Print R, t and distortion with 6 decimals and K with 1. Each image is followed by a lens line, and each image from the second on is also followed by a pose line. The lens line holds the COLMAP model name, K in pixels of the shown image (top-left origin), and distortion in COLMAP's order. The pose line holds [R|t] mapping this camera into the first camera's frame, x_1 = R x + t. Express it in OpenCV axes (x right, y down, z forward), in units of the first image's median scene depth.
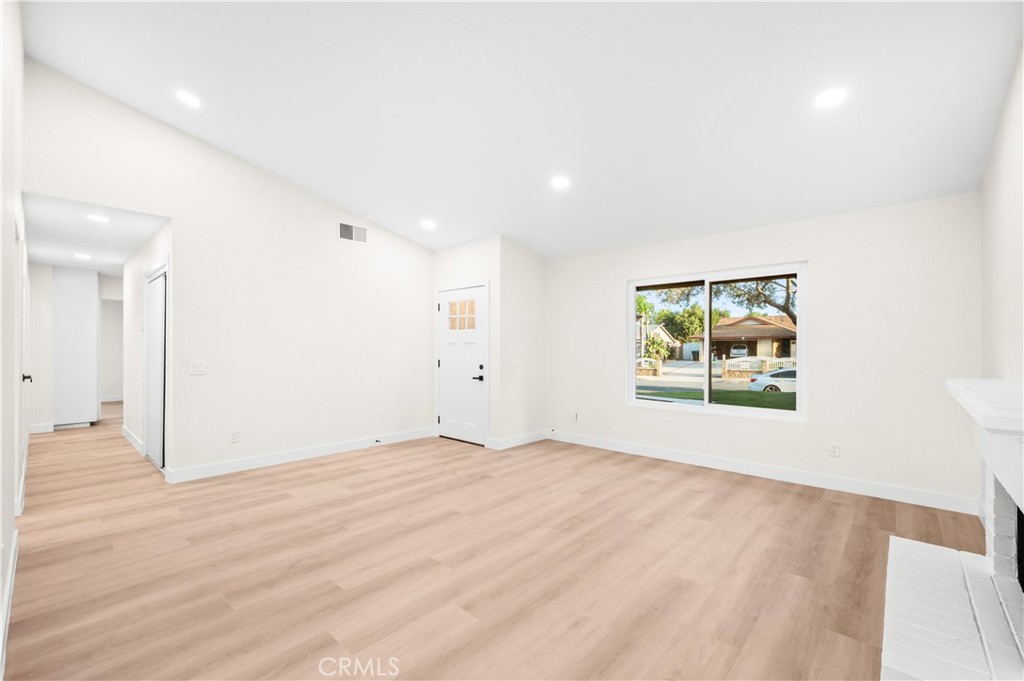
lens RADIAL K [[429.4, 0, 508.2], [0, 429.4, 345.8], [0, 0, 1]] dist [0.000309, 0.000065]
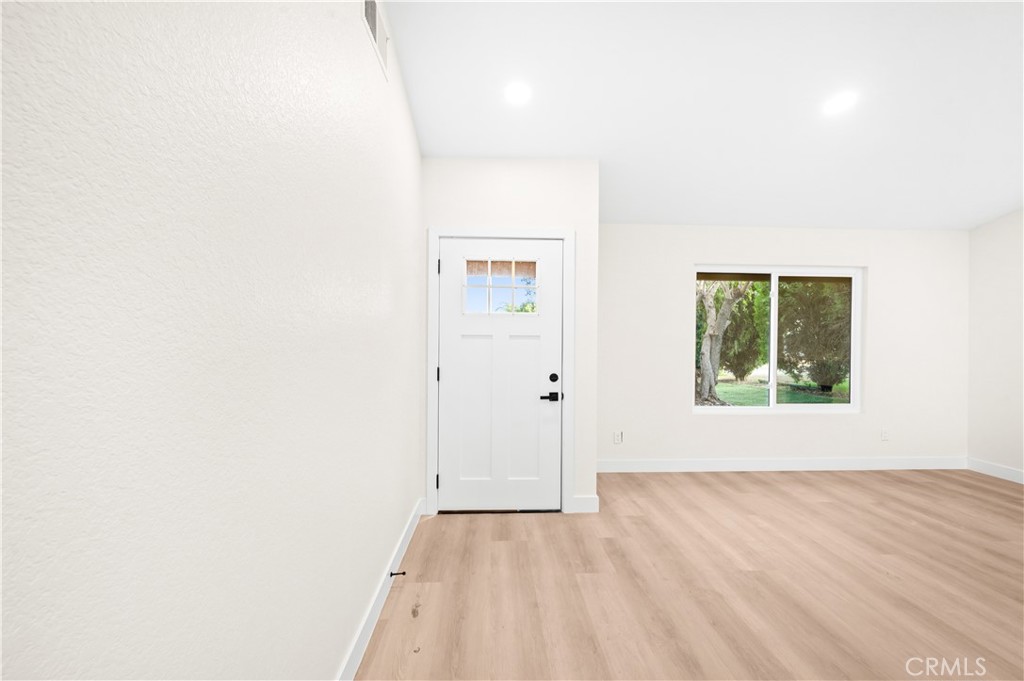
lens RADIAL K [[411.7, 0, 512.9], [0, 411.7, 343.4], [0, 0, 1]] dist [0.002254, 0.000610]
pose [[0.700168, 0.002352, 0.713974, -0.748065], [-0.010139, 0.999926, 0.006649, -0.000607], [-0.713906, -0.011895, 0.700140, 0.964104]]
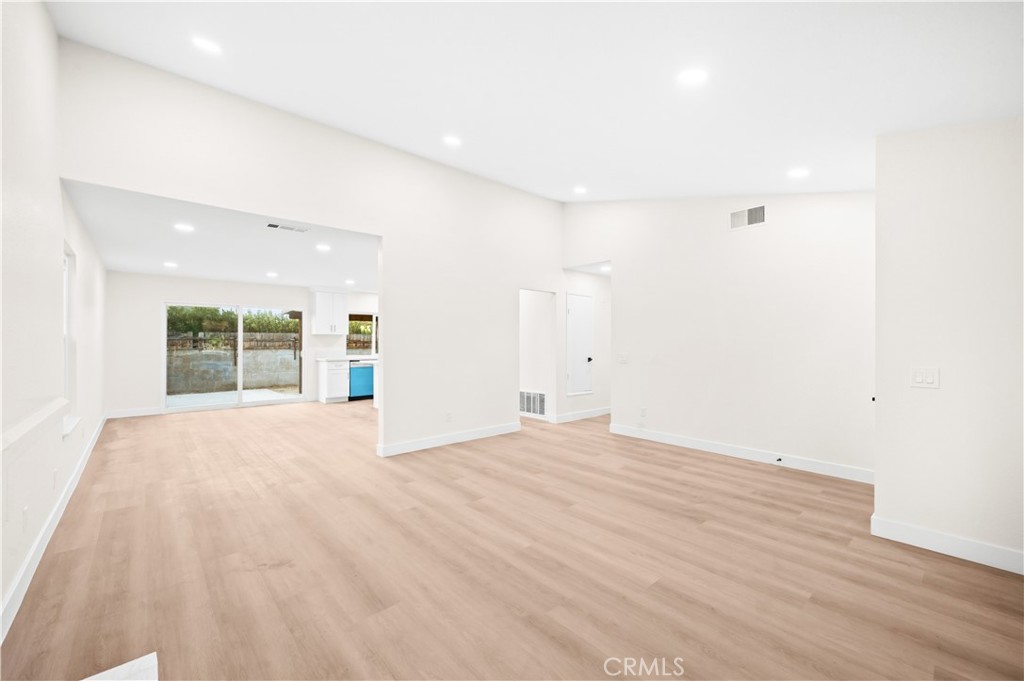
lens RADIAL K [[411.7, 0, 512.9], [0, 411.7, 343.4], [0, 0, 1]] dist [0.002254, 0.000610]
pose [[-0.096694, -0.000213, -0.995314, 0.773948], [-0.000014, 1.000000, -0.000213, 0.002173], [0.995314, -0.000007, -0.096694, 0.849711]]
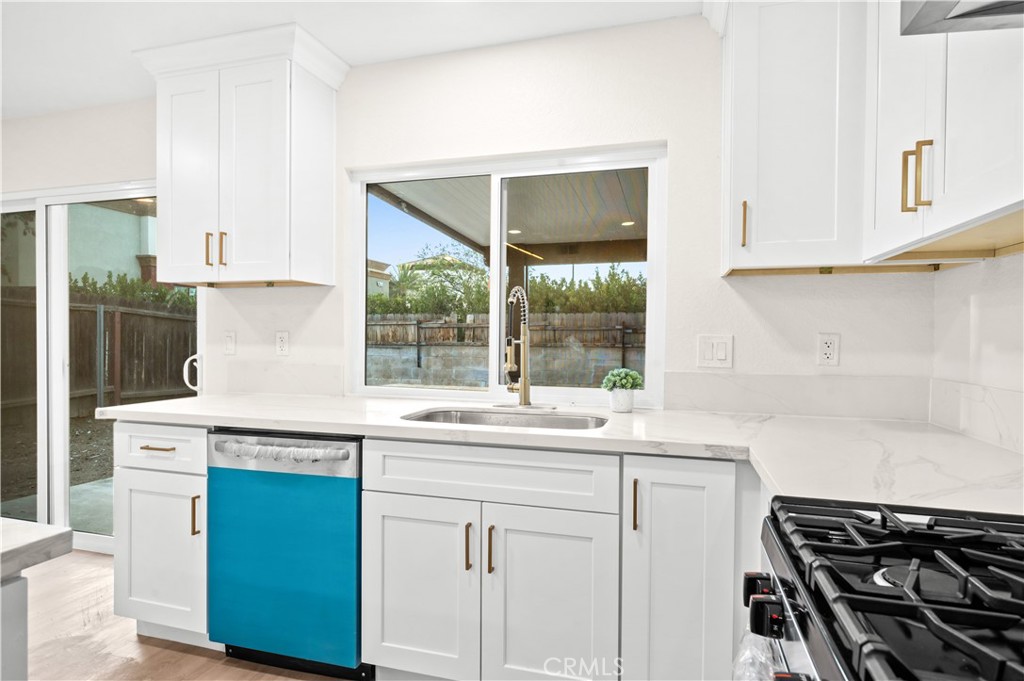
lens RADIAL K [[553.3, 0, 508.8], [0, 553.3, 341.3], [0, 0, 1]] dist [-0.002029, -0.000008]
pose [[-0.899186, -0.004148, -0.437547, -1.535496], [-0.008917, 0.999921, 0.008844, 0.011120], [0.437476, 0.011854, -0.899152, 0.291870]]
